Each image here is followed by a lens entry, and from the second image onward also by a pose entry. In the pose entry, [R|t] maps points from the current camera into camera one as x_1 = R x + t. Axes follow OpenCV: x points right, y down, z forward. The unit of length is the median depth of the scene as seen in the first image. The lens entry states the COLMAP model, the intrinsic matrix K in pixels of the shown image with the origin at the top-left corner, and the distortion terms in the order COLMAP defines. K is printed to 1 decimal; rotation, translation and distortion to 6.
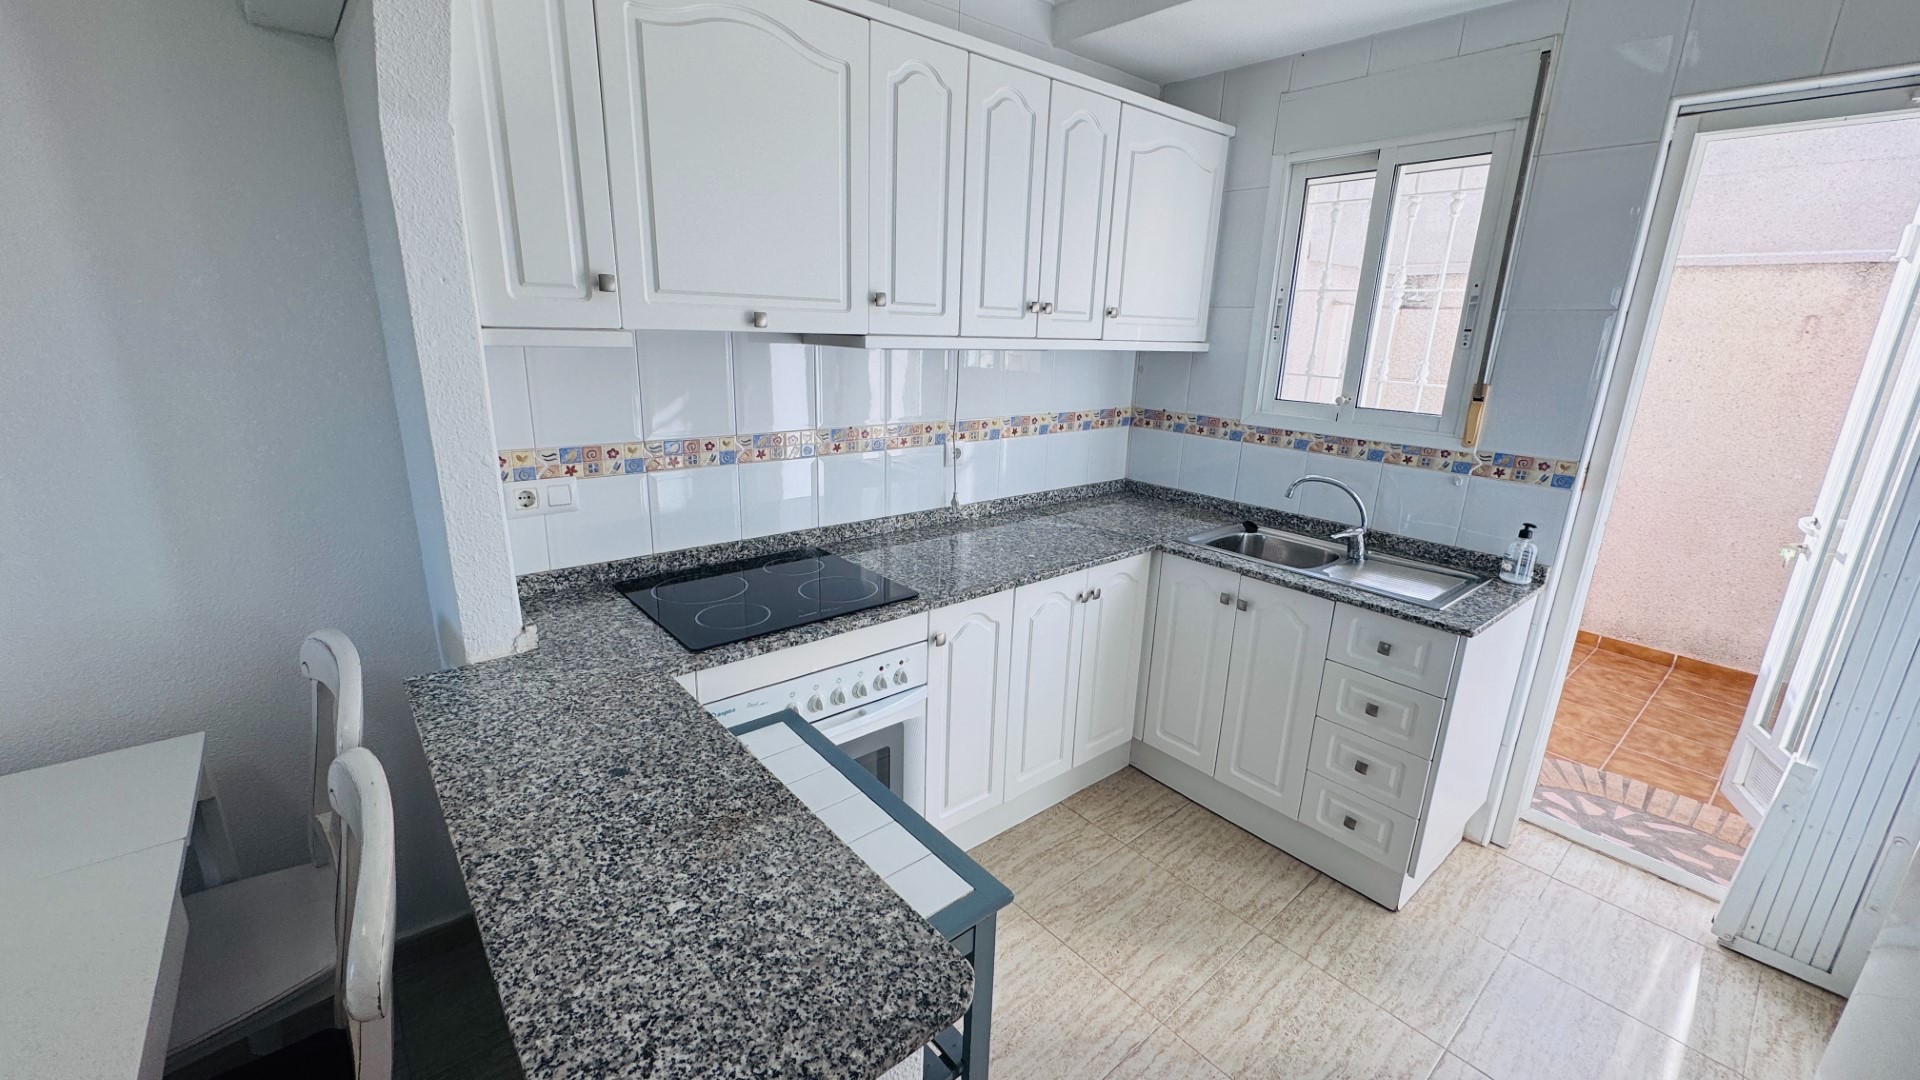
lens RADIAL K [[766.1, 0, 948.6], [0, 766.1, 541.8], [0, 0, 1]] dist [-0.003554, 0.000221]
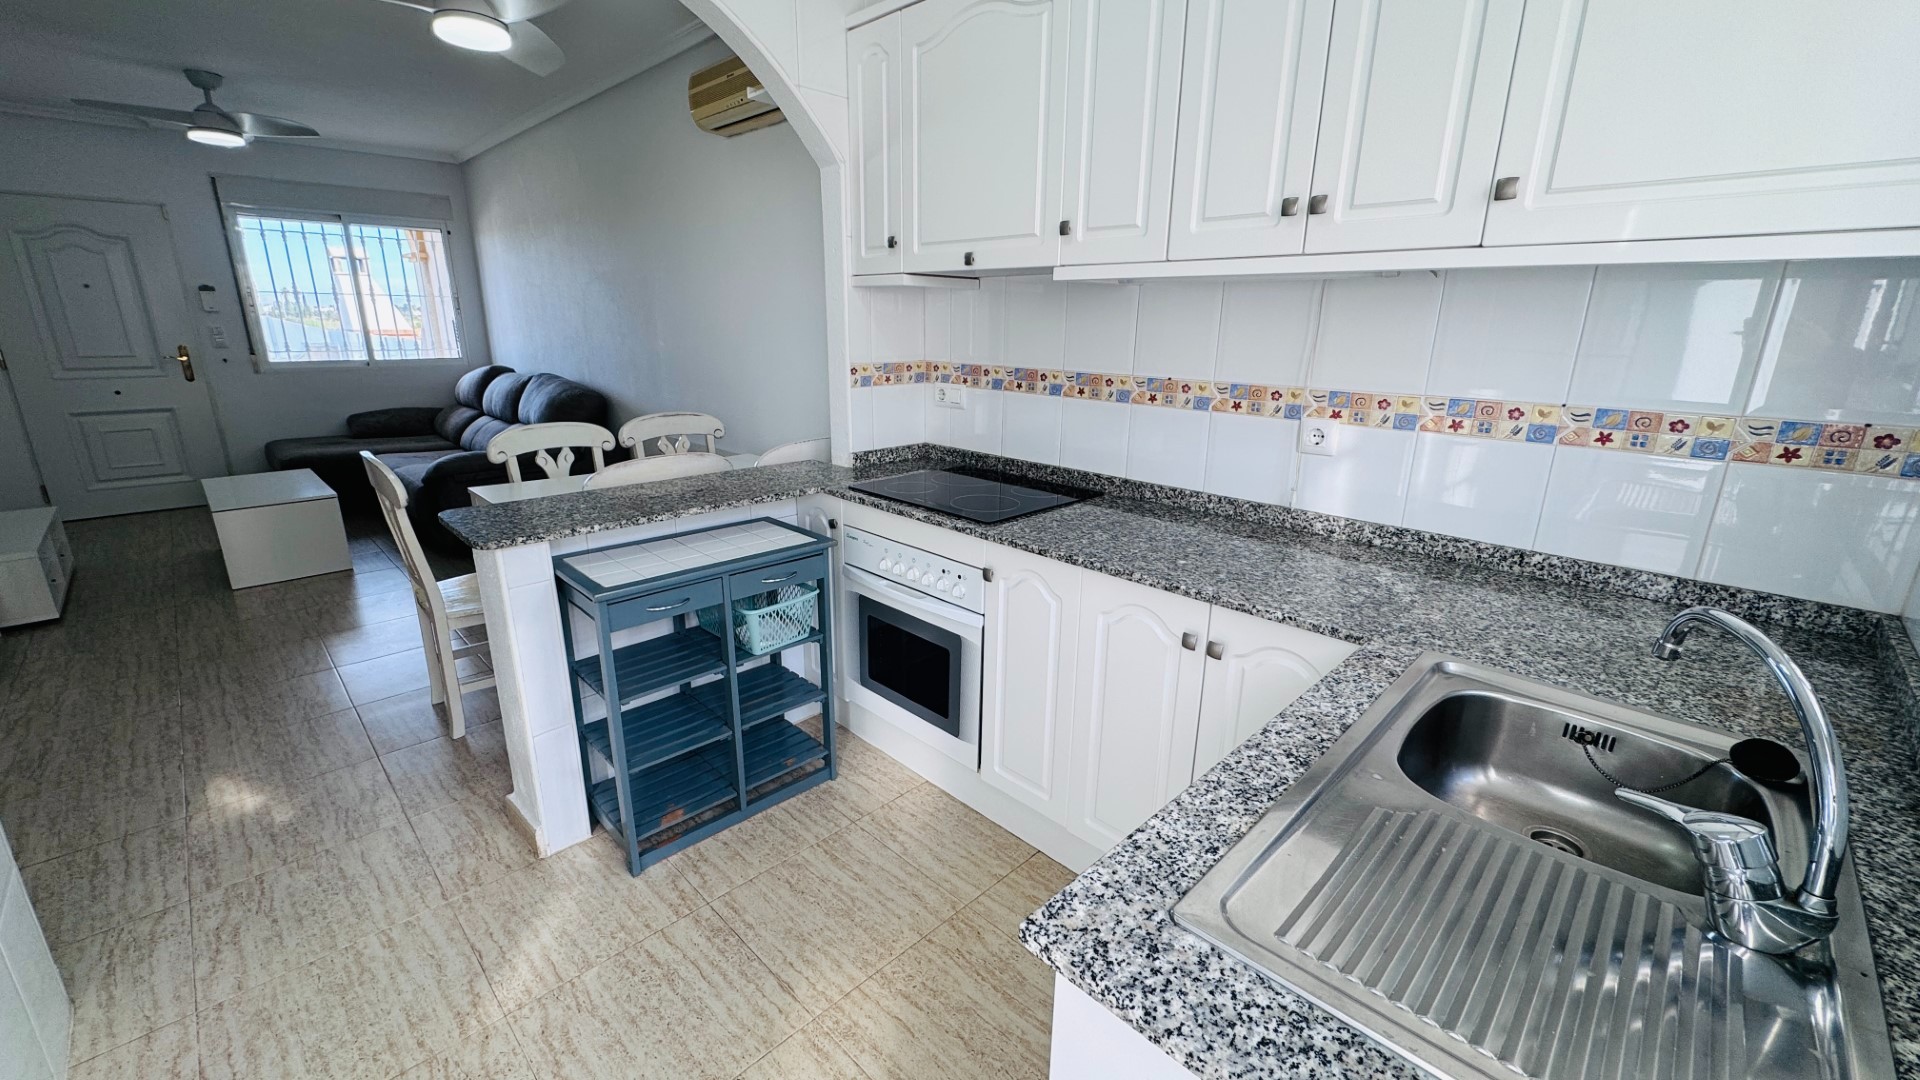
lens RADIAL K [[766.1, 0, 961.3], [0, 766.1, 541.5], [0, 0, 1]] dist [-0.003554, 0.000221]
pose [[0.085435, 0.250544, -0.964328, 0.749155], [-0.280413, 0.934790, 0.218026, -0.094820], [0.956070, 0.251783, 0.150120, 0.659145]]
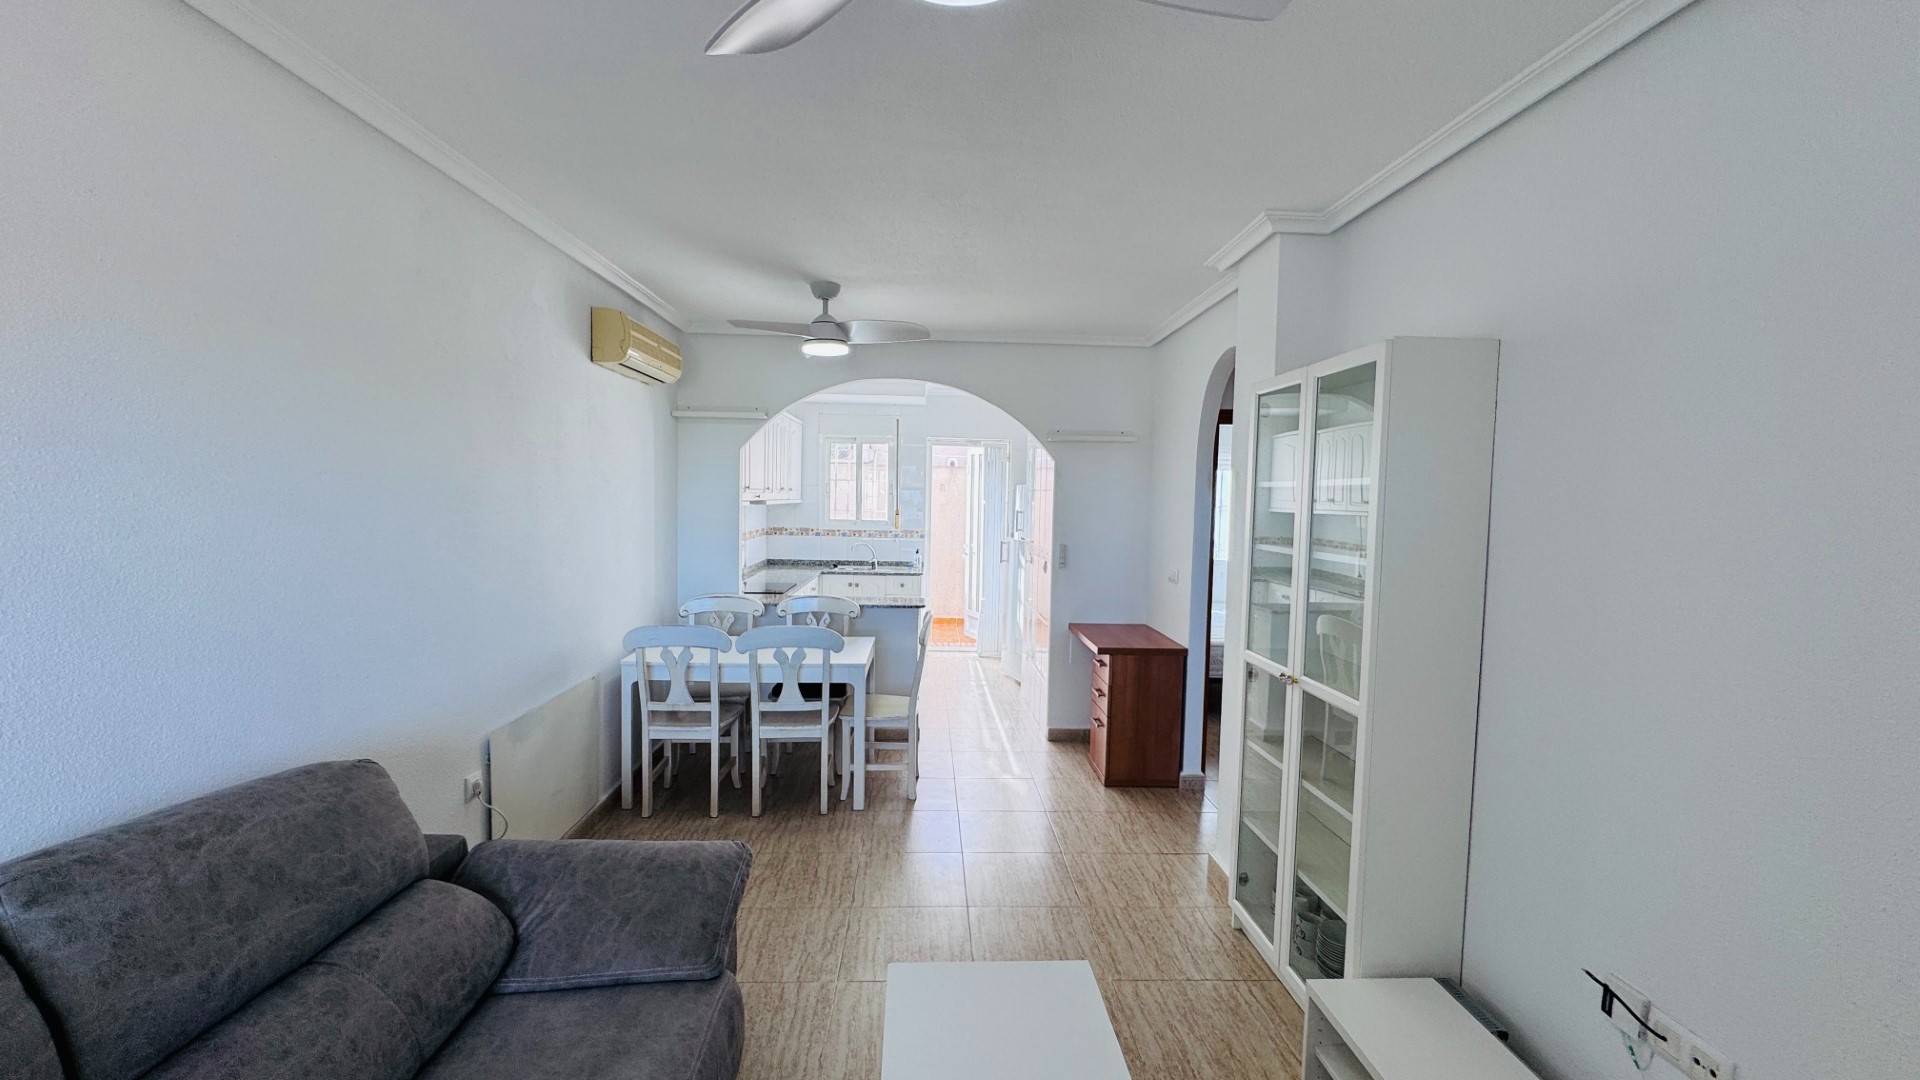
lens RADIAL K [[766.1, 0, 962.7], [0, 766.1, 537.2], [0, 0, 1]] dist [-0.003554, 0.000221]
pose [[0.608664, -0.062002, 0.791002, -1.606474], [0.213641, 0.972929, -0.088131, 0.237823], [-0.764124, 0.222632, 0.605433, -1.087871]]
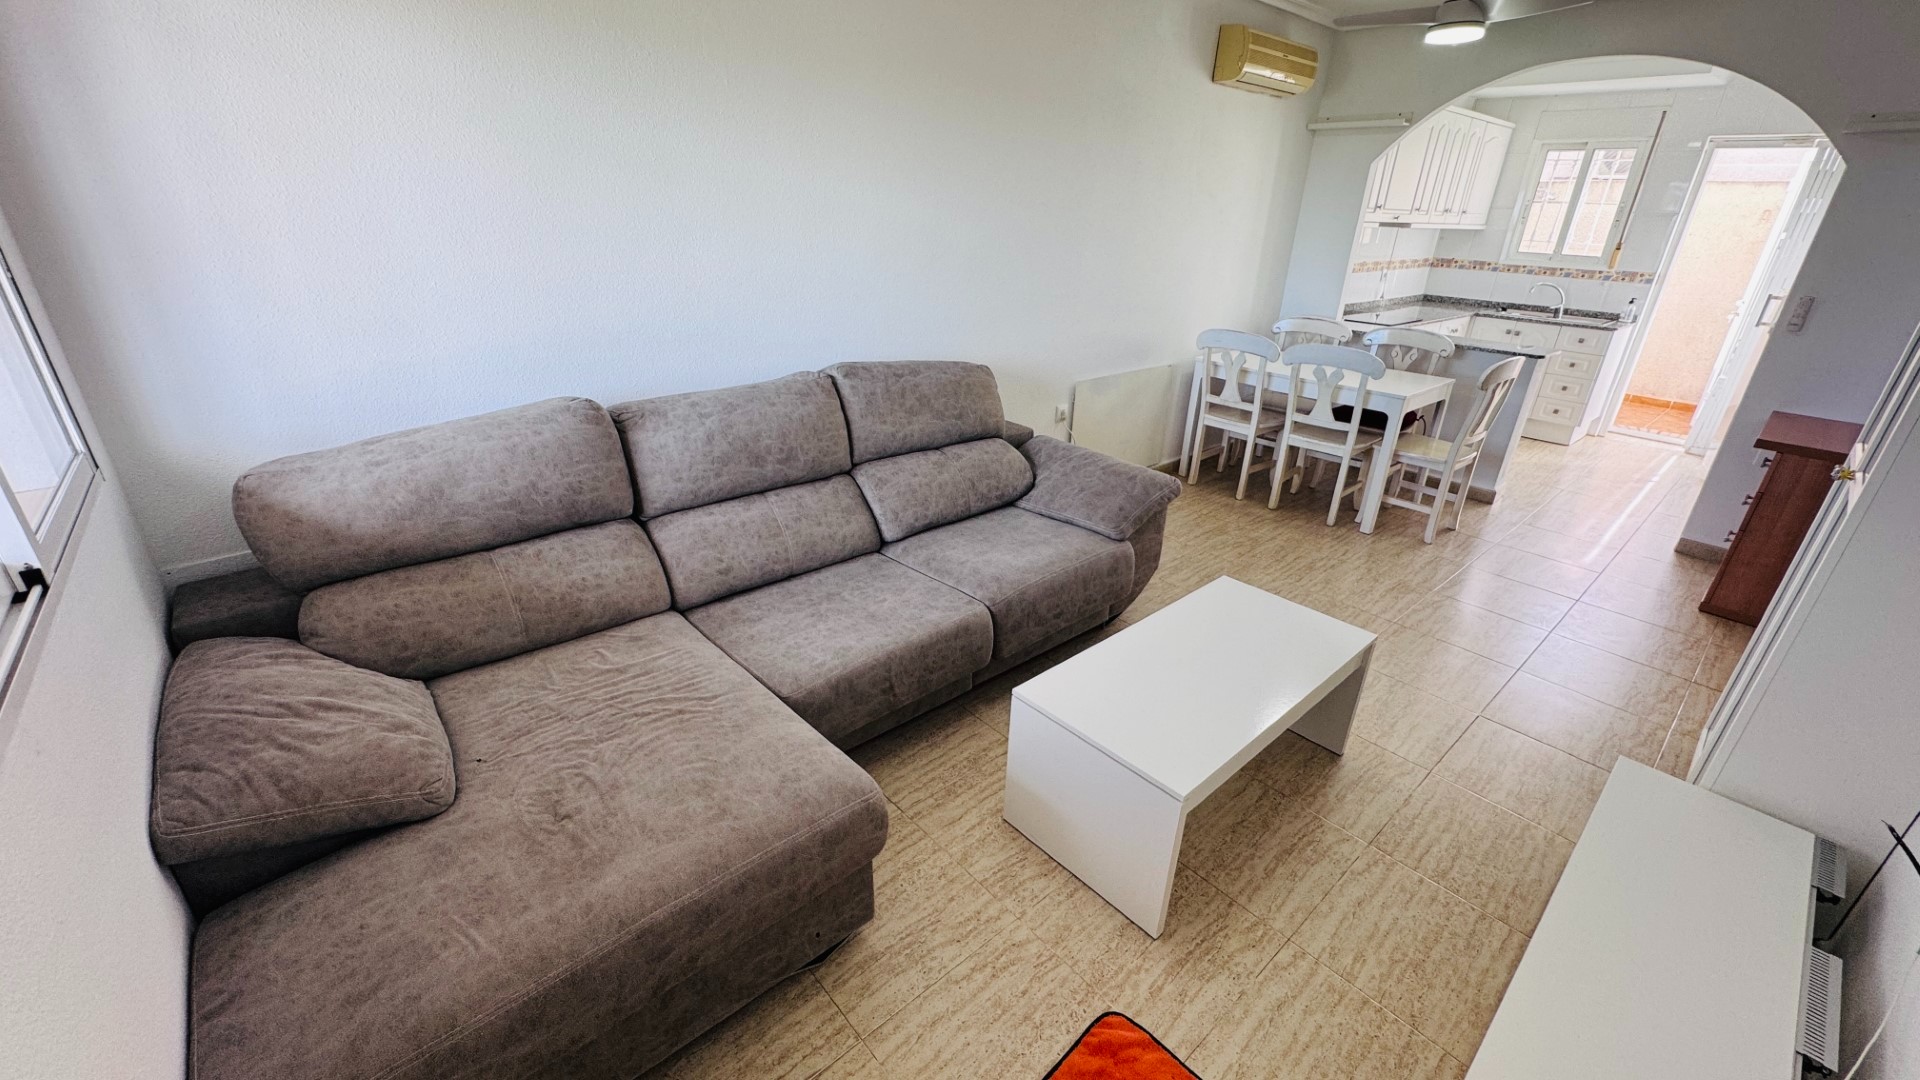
lens RADIAL K [[766.1, 0, 952.7], [0, 766.1, 543.0], [0, 0, 1]] dist [-0.003554, 0.000221]
pose [[0.999838, -0.007115, 0.016543, -1.458647], [0.004646, 0.989457, 0.144749, 0.373977], [-0.017399, -0.144649, 0.989330, -1.501739]]
